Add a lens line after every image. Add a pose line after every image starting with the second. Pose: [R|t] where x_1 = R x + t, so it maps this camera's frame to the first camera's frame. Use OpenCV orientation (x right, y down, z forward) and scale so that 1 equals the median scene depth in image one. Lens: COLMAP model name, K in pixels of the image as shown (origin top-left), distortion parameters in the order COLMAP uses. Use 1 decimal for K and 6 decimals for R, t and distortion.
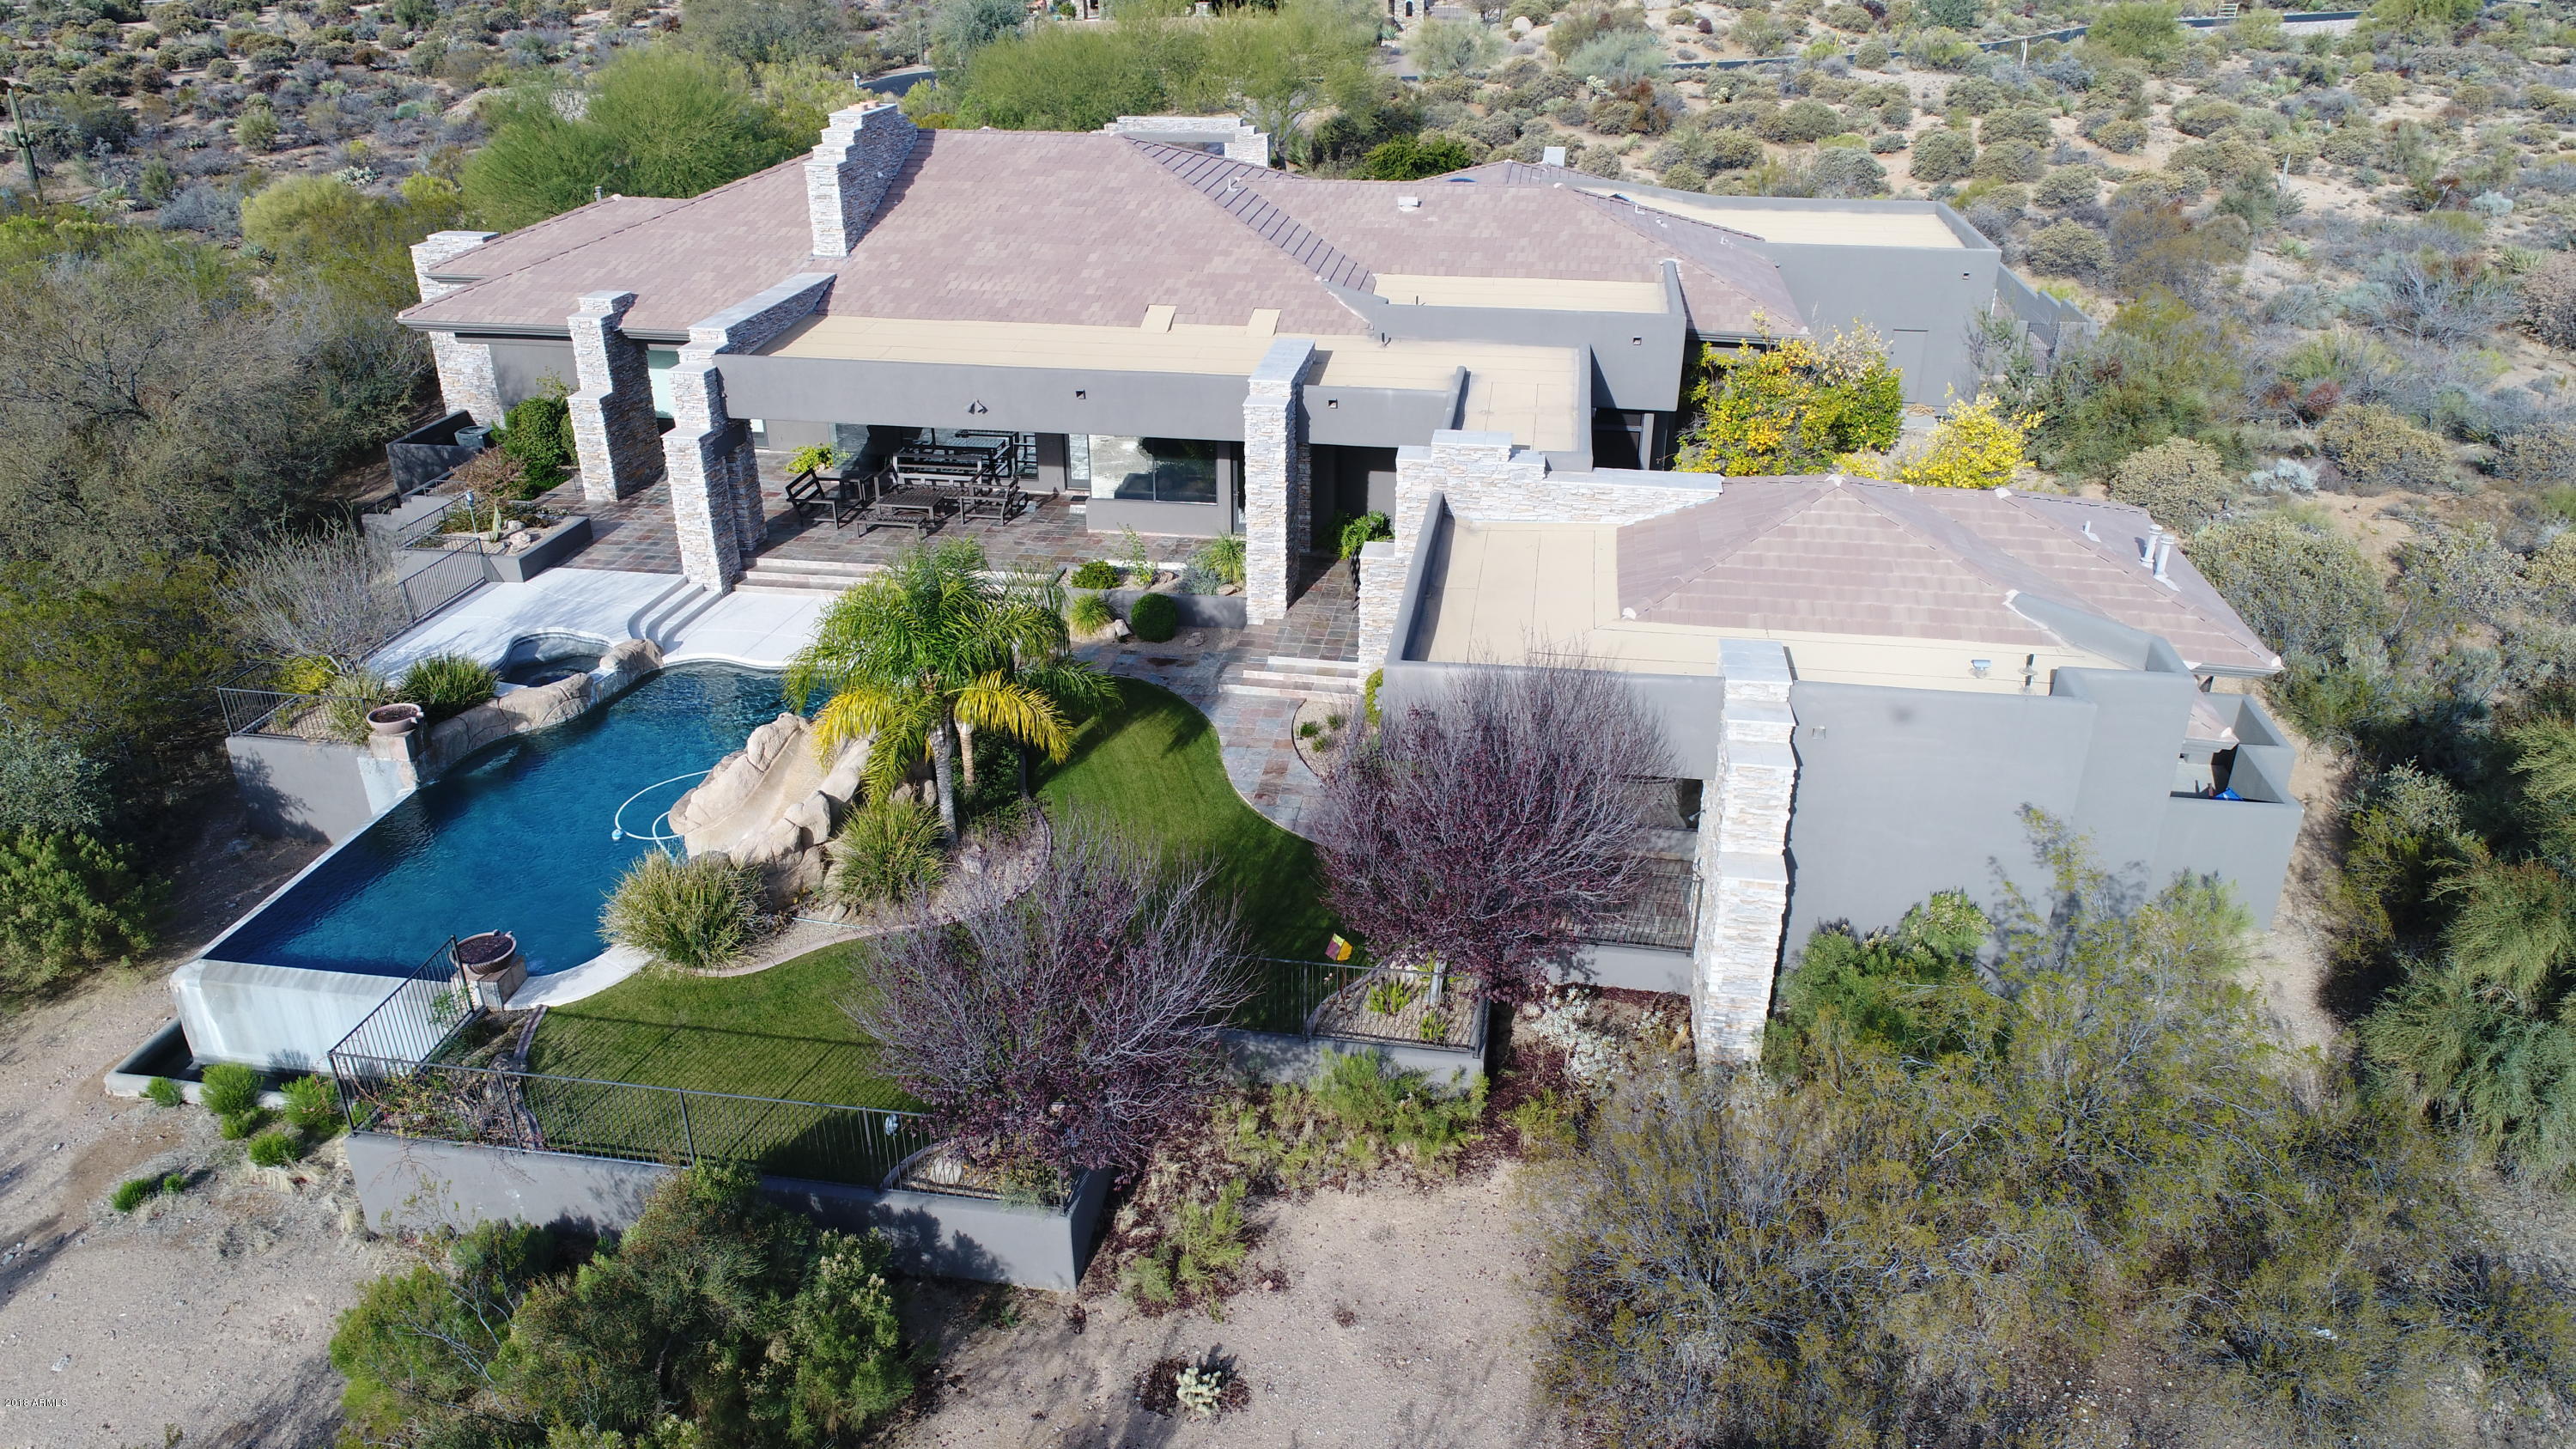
lens RADIAL K [[1733.1, 0, 1288.0], [0, 1733.1, 724.5], [0, 0, 1]] dist [-0.009294, 0.003469]
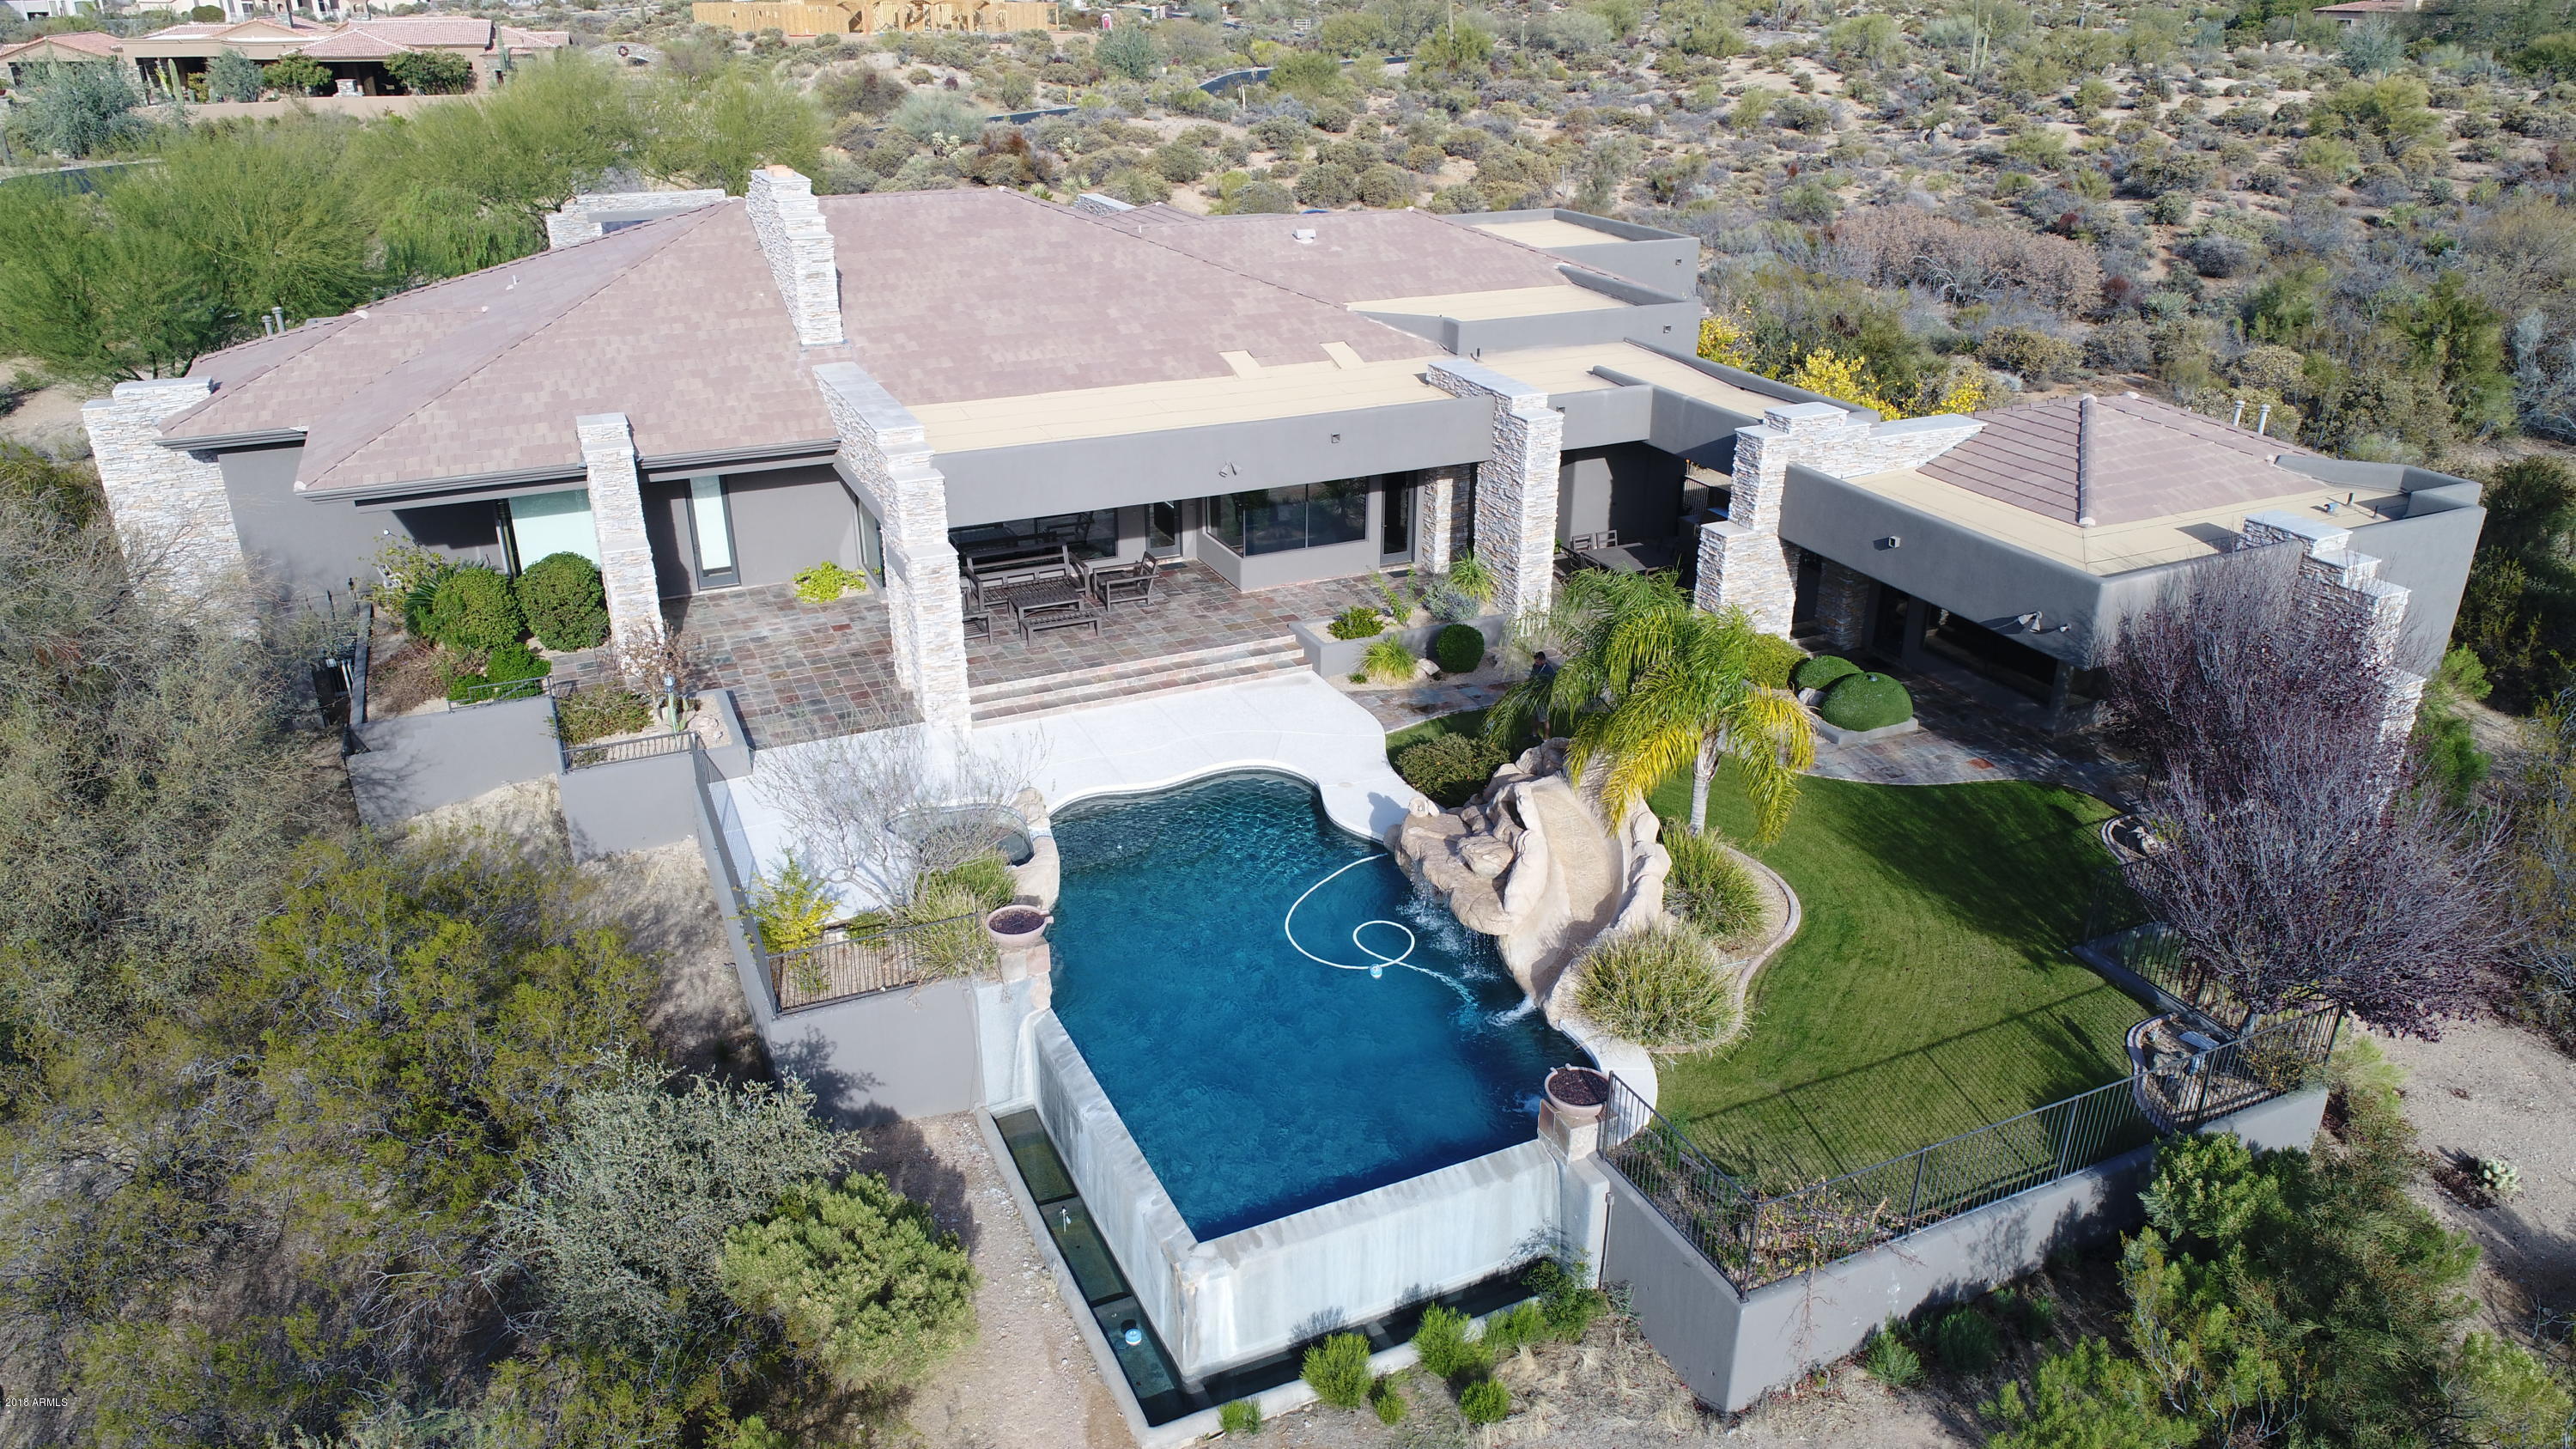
lens RADIAL K [[1733.1, 0, 1288.0], [0, 1733.1, 724.5], [0, 0, 1]] dist [-0.009294, 0.003469]
pose [[0.835753, -0.223674, 0.501486, -0.579254], [0.239393, 0.970333, 0.033829, -0.066757], [-0.494175, 0.091780, 0.864504, 0.174421]]
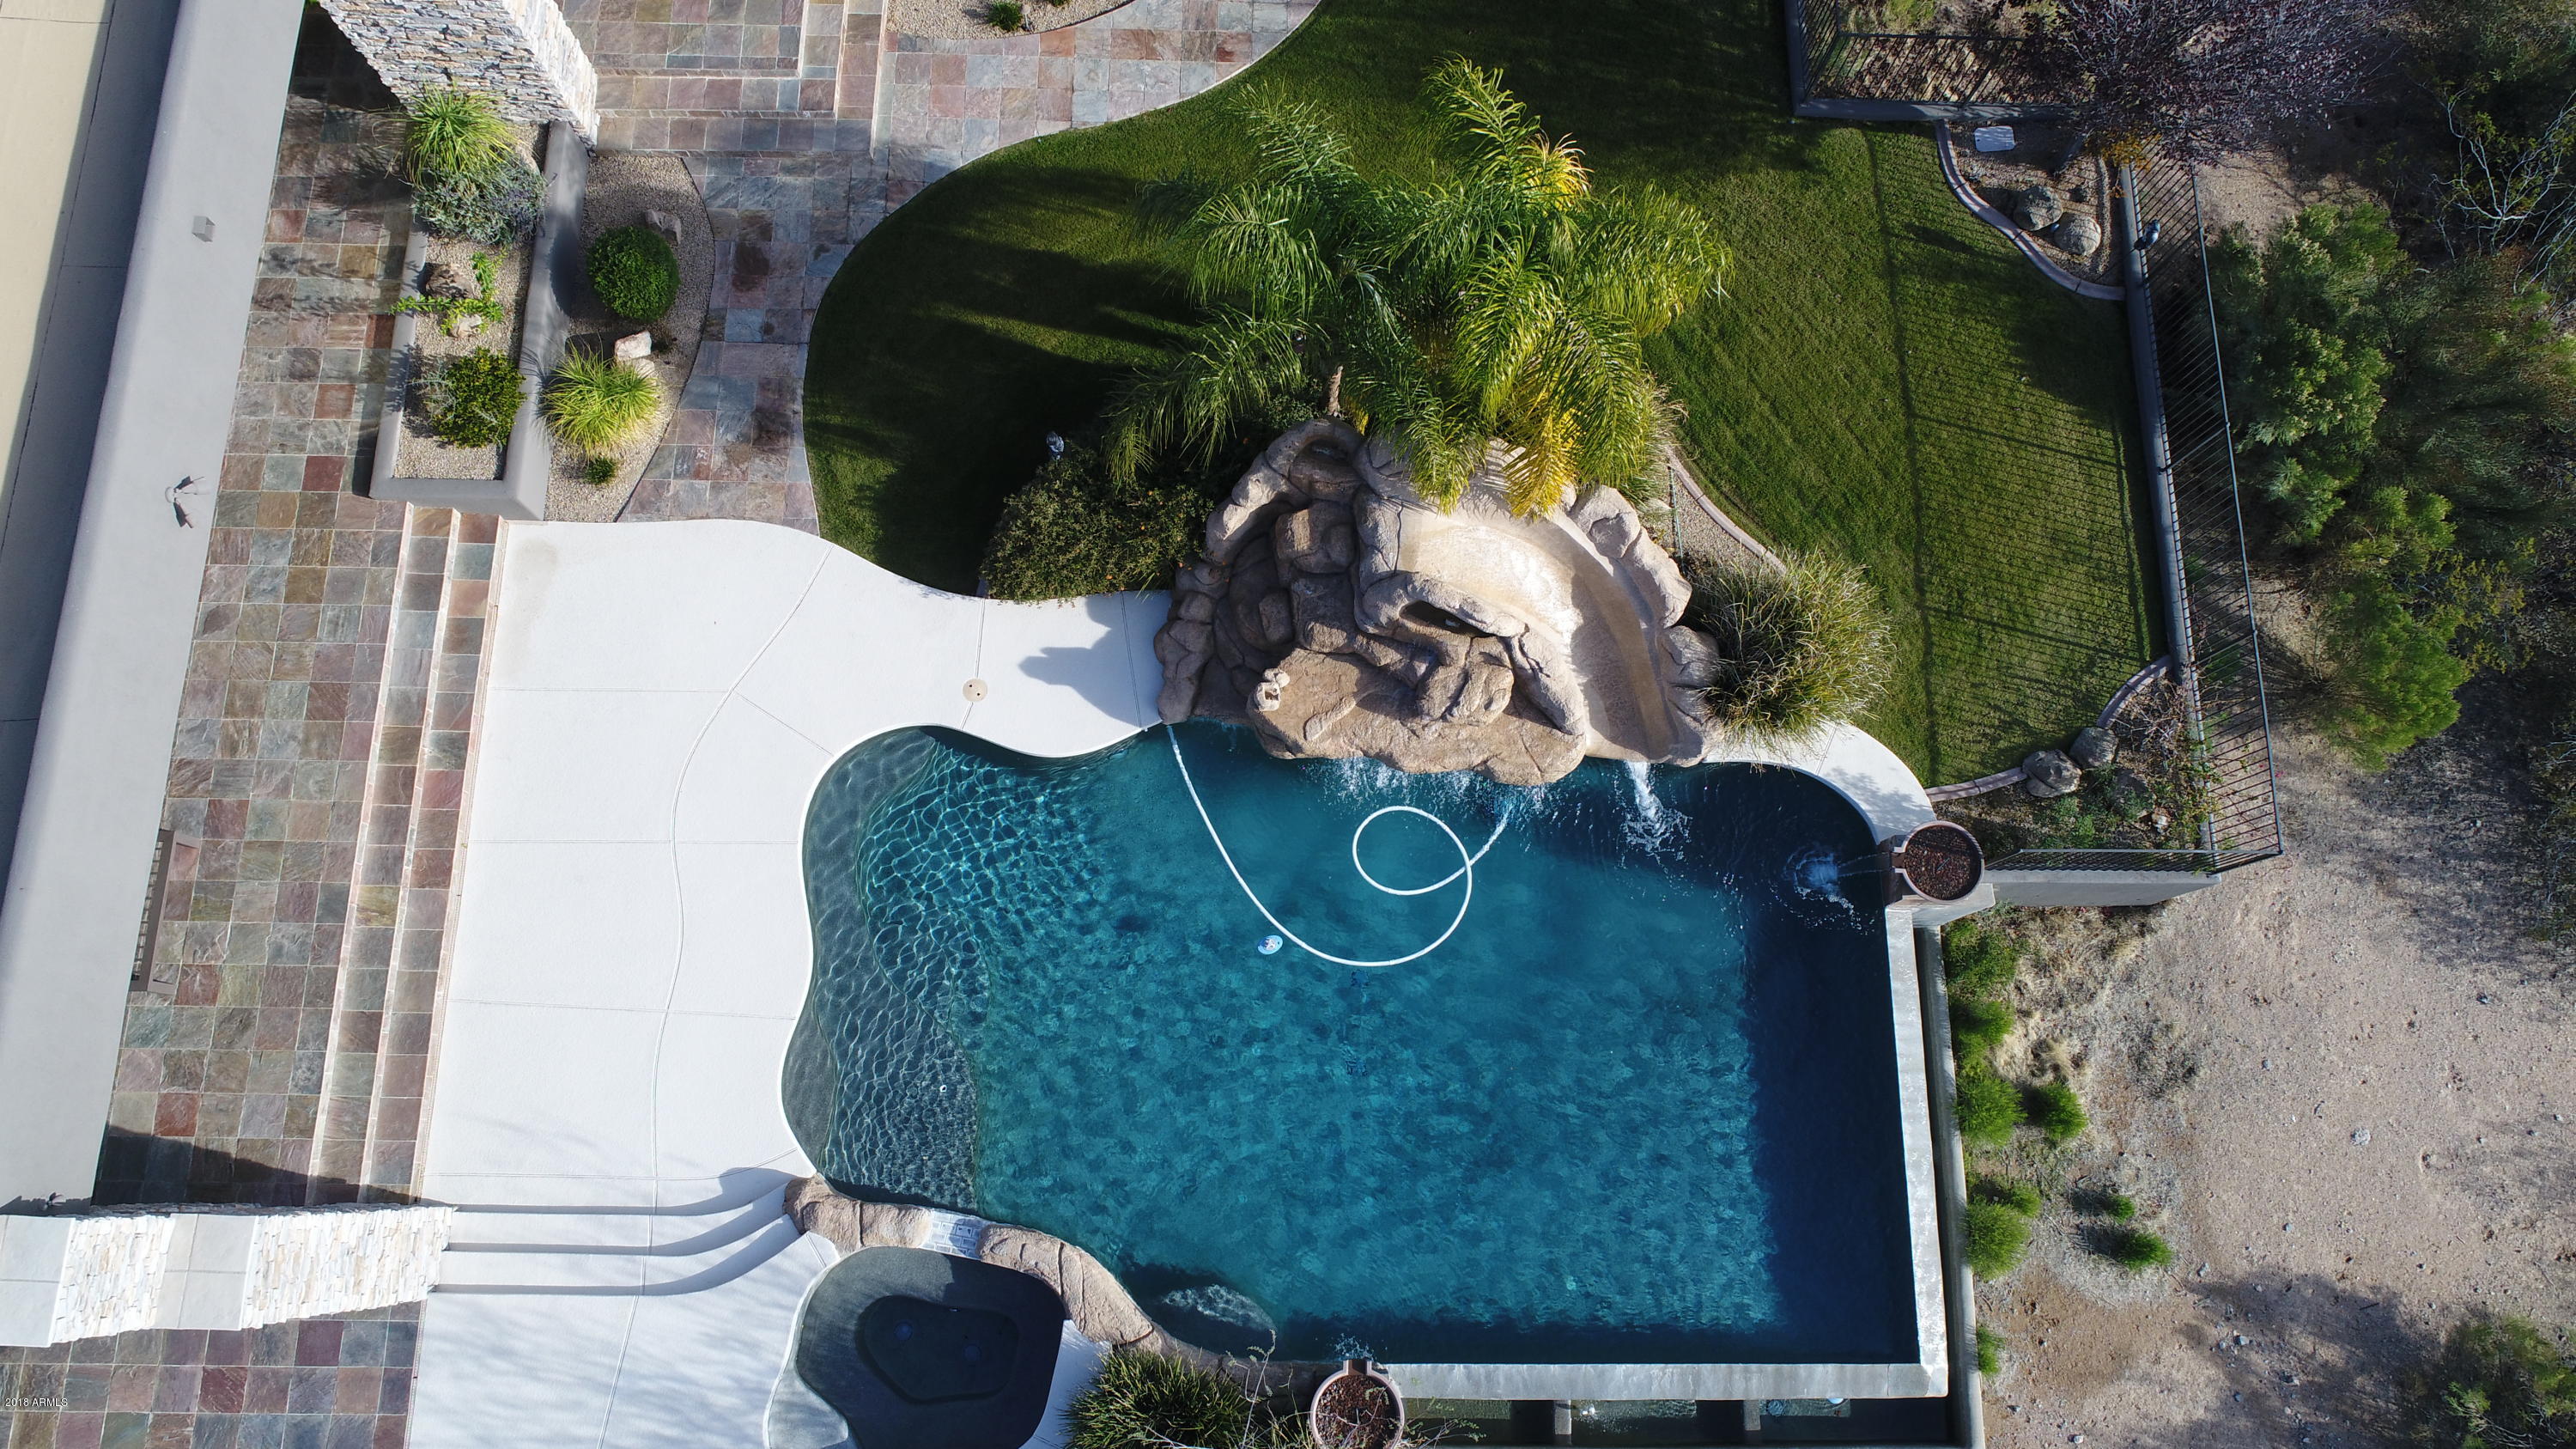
lens RADIAL K [[1733.1, 0, 1288.0], [0, 1733.1, 724.5], [0, 0, 1]] dist [-0.009294, 0.003469]
pose [[-0.137939, -0.961980, 0.235728, -0.318162], [0.405936, 0.162185, 0.899395, -0.382008], [-0.903431, 0.219753, 0.368131, 0.569407]]
